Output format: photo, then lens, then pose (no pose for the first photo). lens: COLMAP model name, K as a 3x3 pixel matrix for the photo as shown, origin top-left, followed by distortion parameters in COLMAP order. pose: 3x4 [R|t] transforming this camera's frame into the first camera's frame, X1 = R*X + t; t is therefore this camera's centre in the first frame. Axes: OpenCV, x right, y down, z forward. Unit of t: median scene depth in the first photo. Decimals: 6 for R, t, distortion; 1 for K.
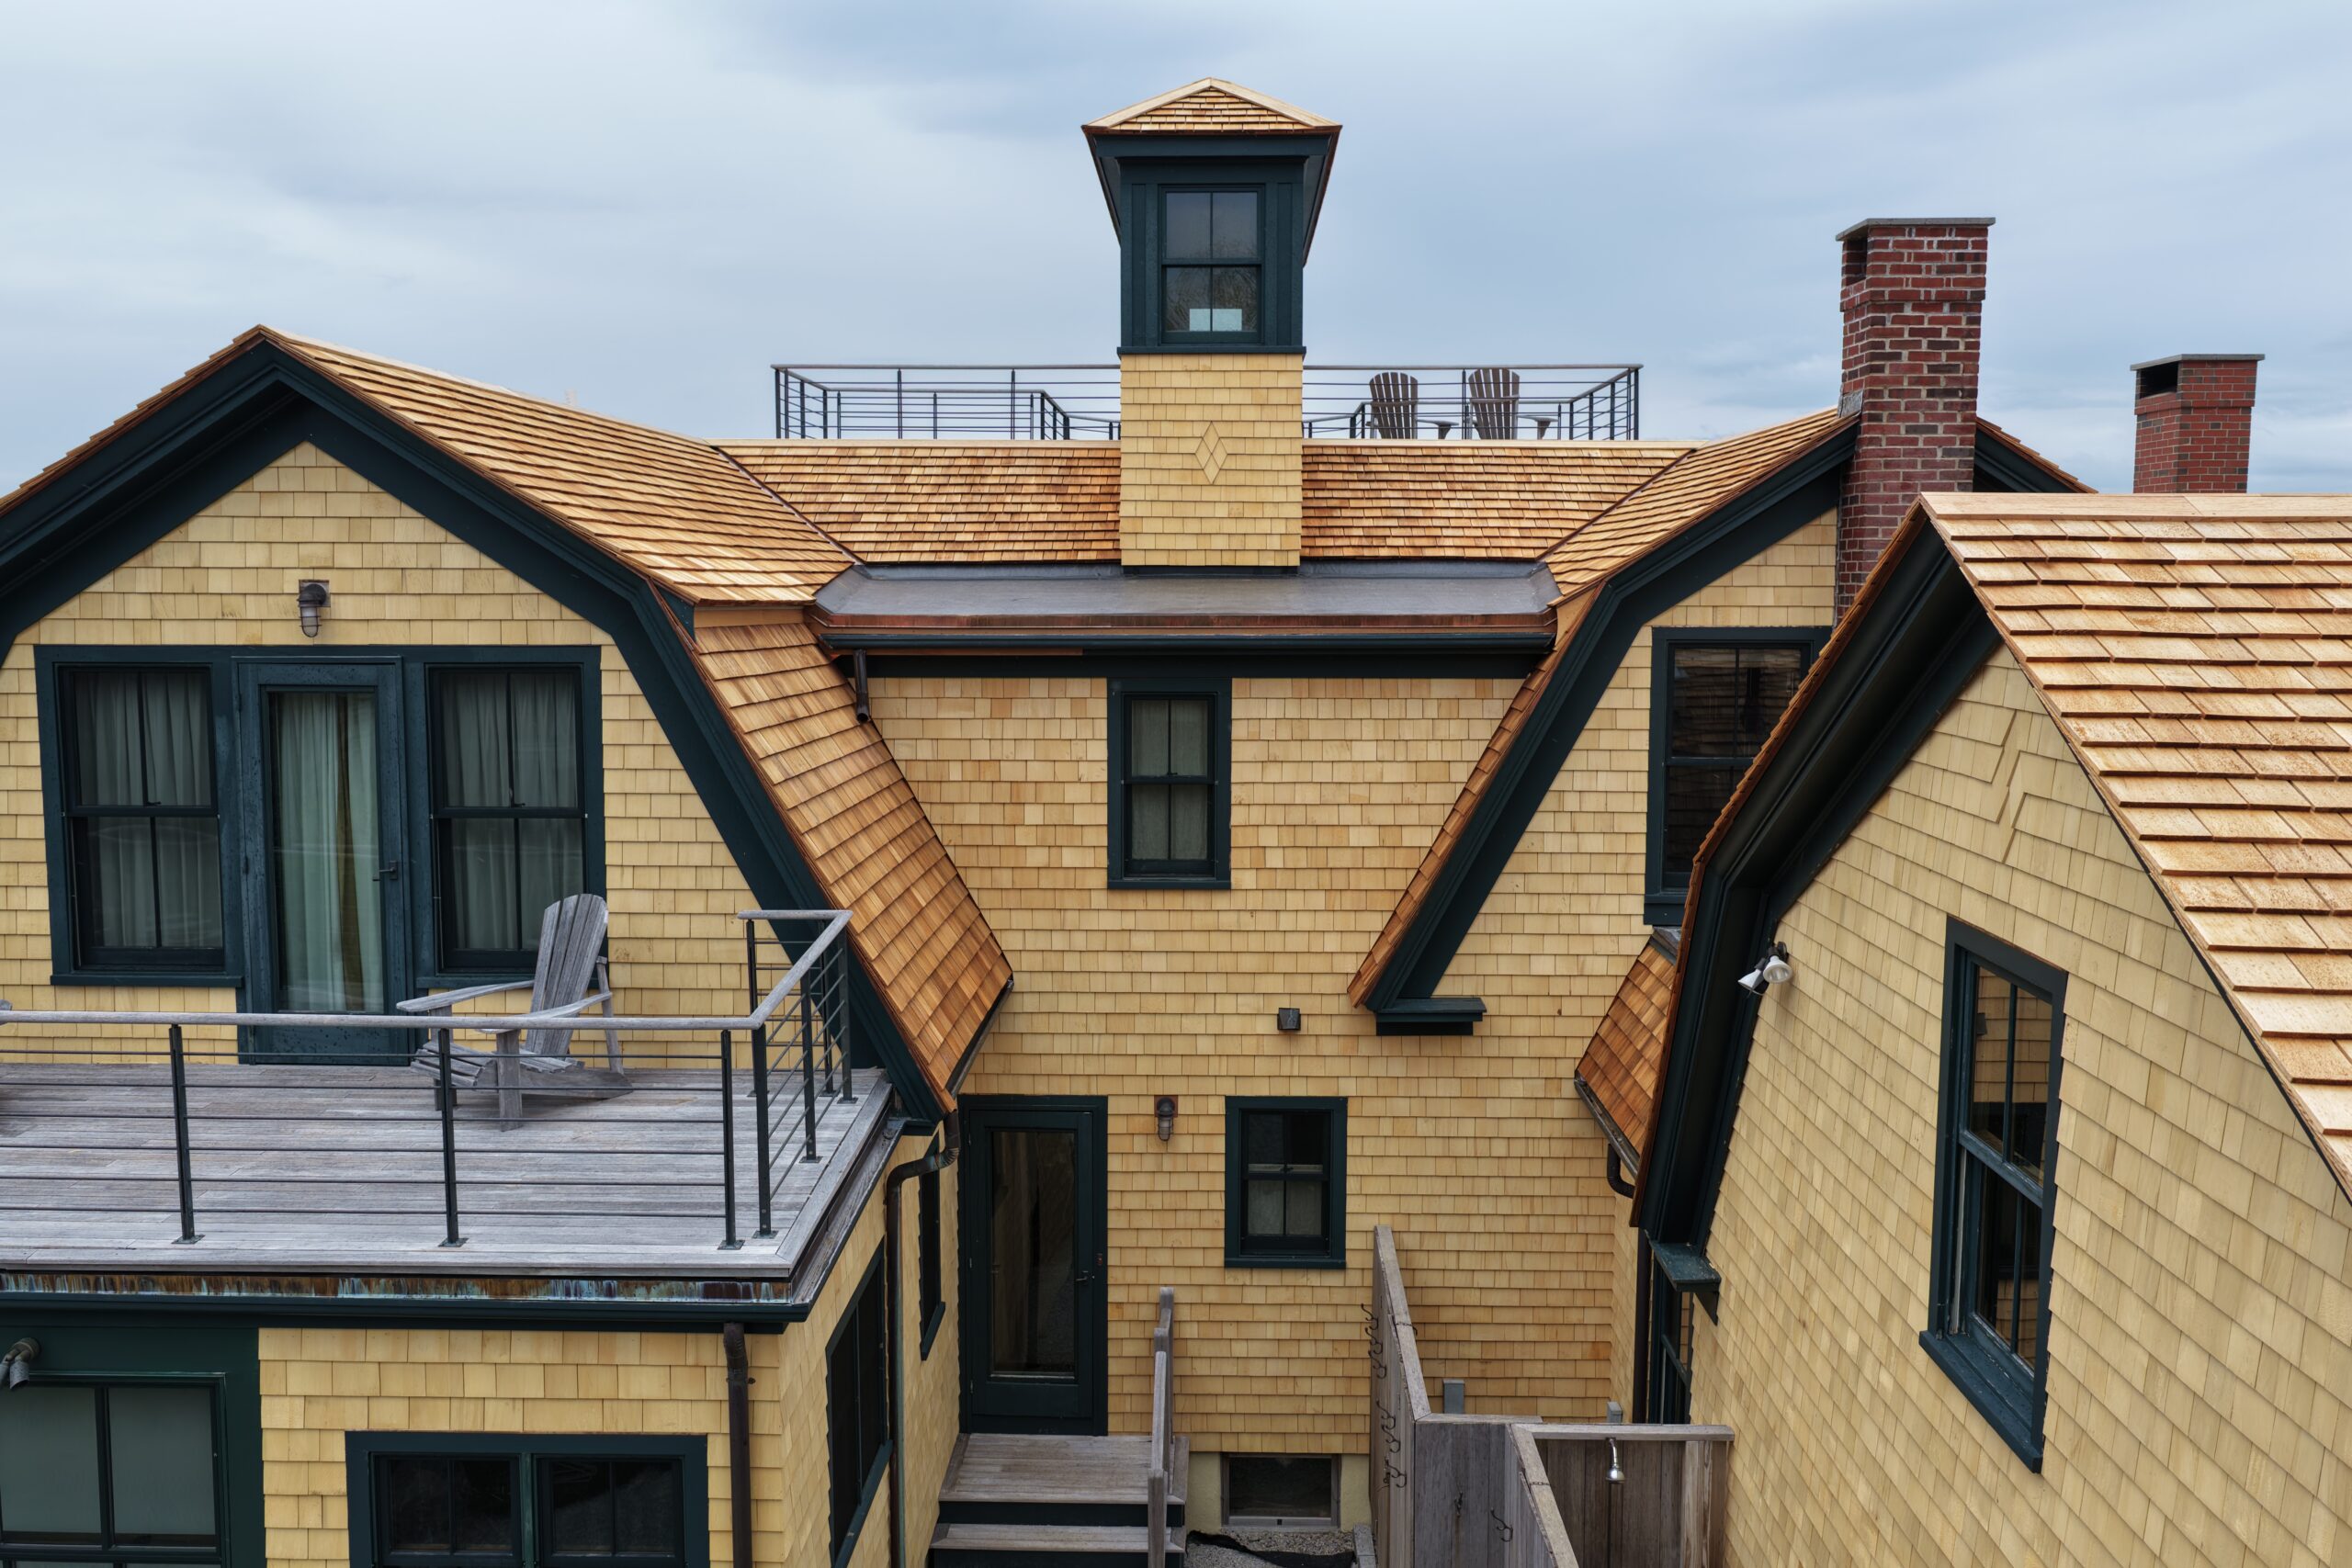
lens RADIAL K [[1949.7, 0, 1173.2], [0, 1949.7, 781.7], [0, 0, 1]] dist [-0.017087, 0.041024]
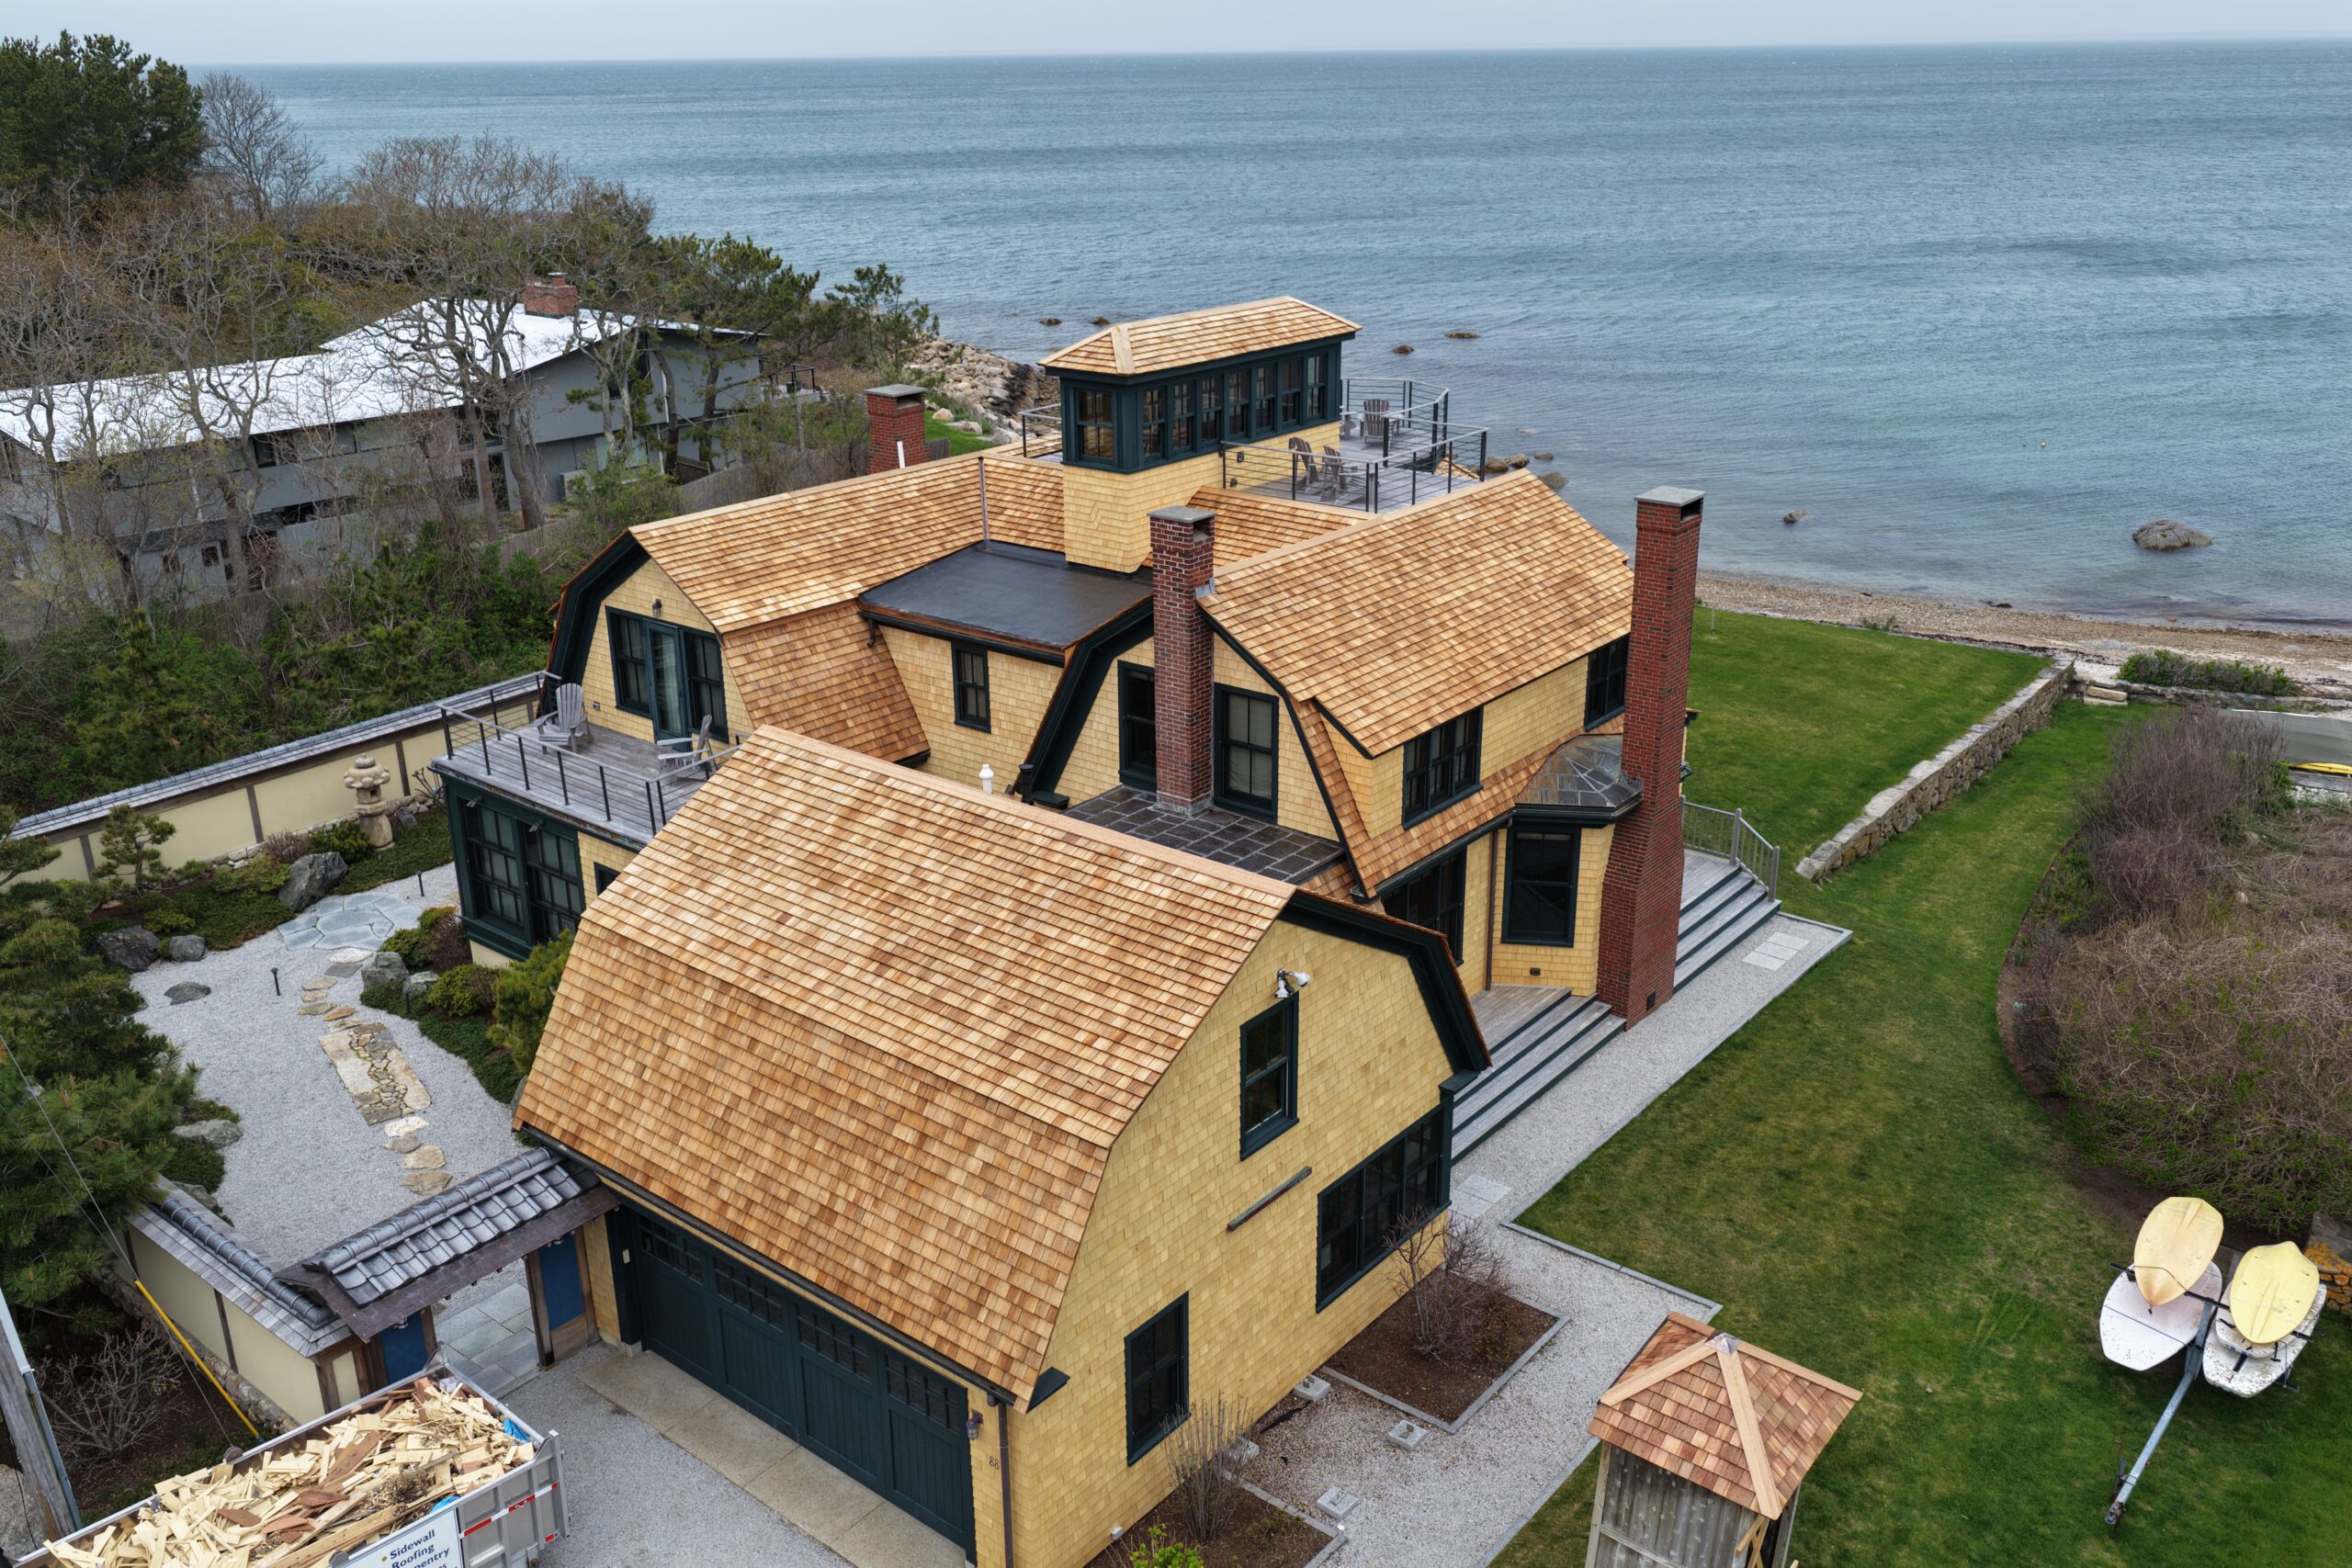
lens RADIAL K [[1951.5, 0, 1173.1], [0, 1951.5, 788.2], [0, 0, 1]] dist [-0.019121, 0.047993]
pose [[0.793737, 0.205243, -0.572588, 1.611785], [-0.050920, 0.960468, 0.273692, -0.555098], [0.606126, -0.188084, 0.772810, -0.754996]]
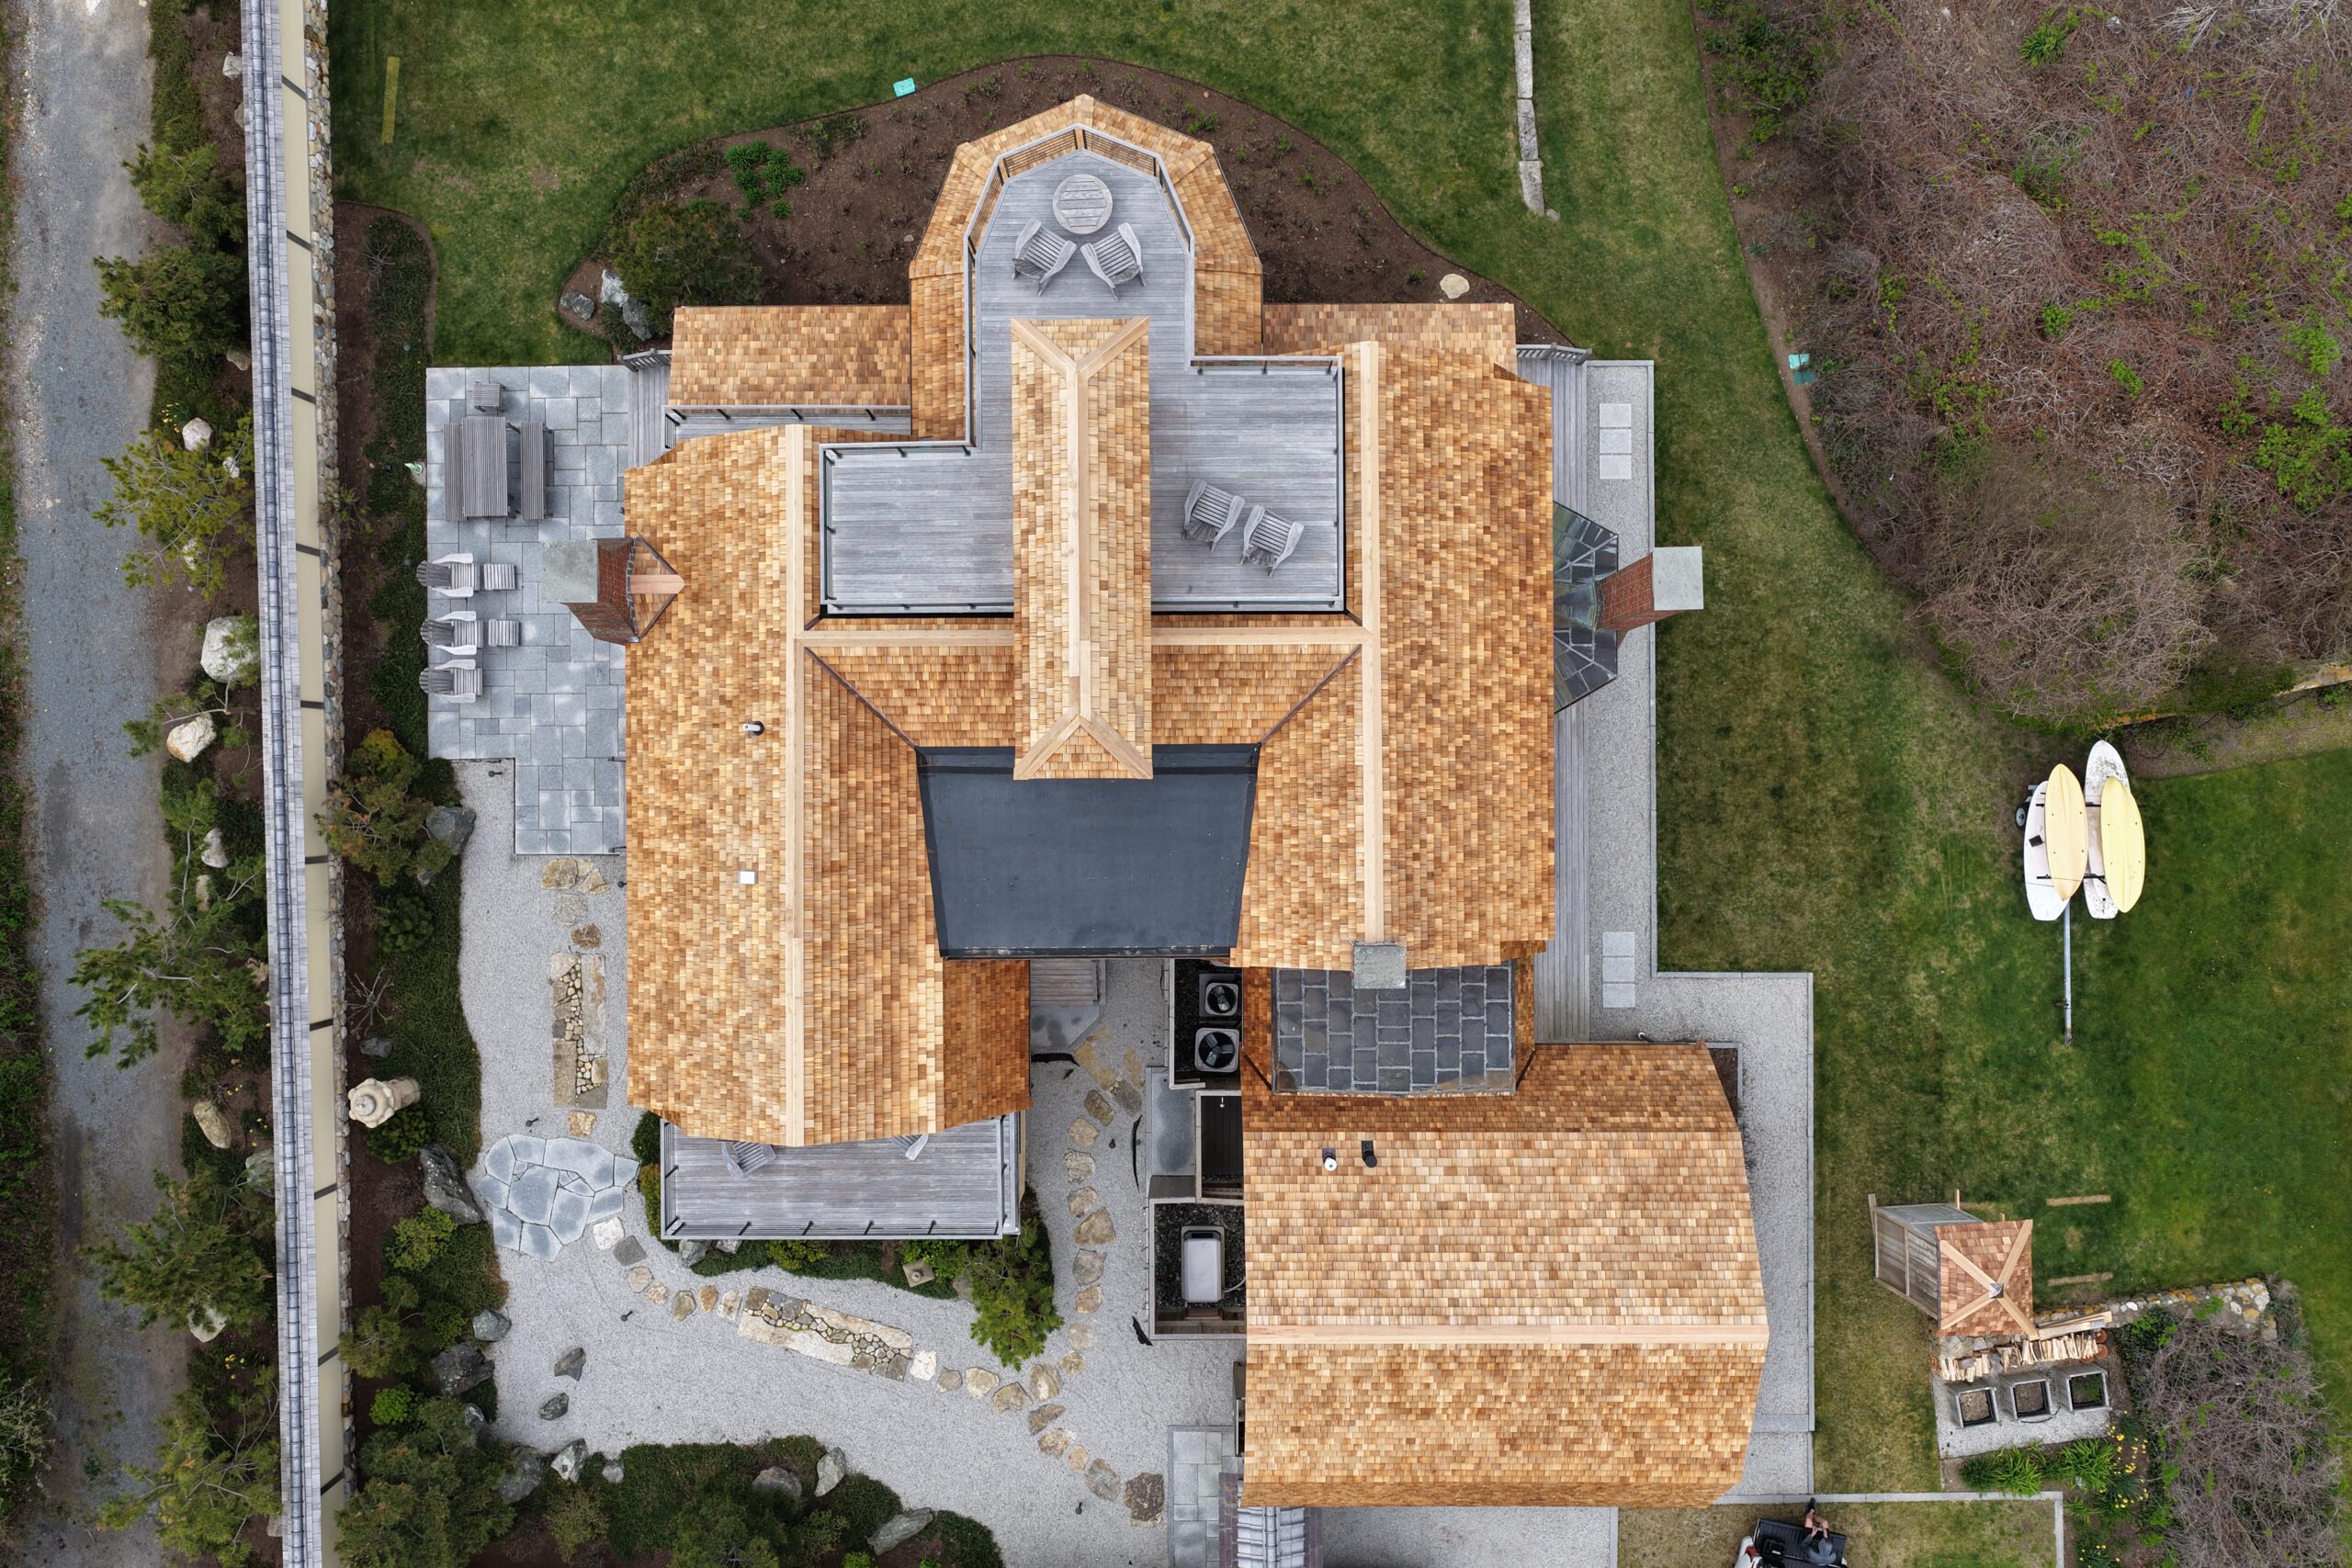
lens RADIAL K [[1949.7, 0, 1173.2], [0, 1949.7, 781.7], [0, 0, 1]] dist [-0.017087, 0.041024]
pose [[0.999363, -0.034843, -0.007667, 0.139287], [0.011415, 0.108684, 0.994011, -2.544285], [-0.033801, -0.993466, 0.109013, 0.909949]]
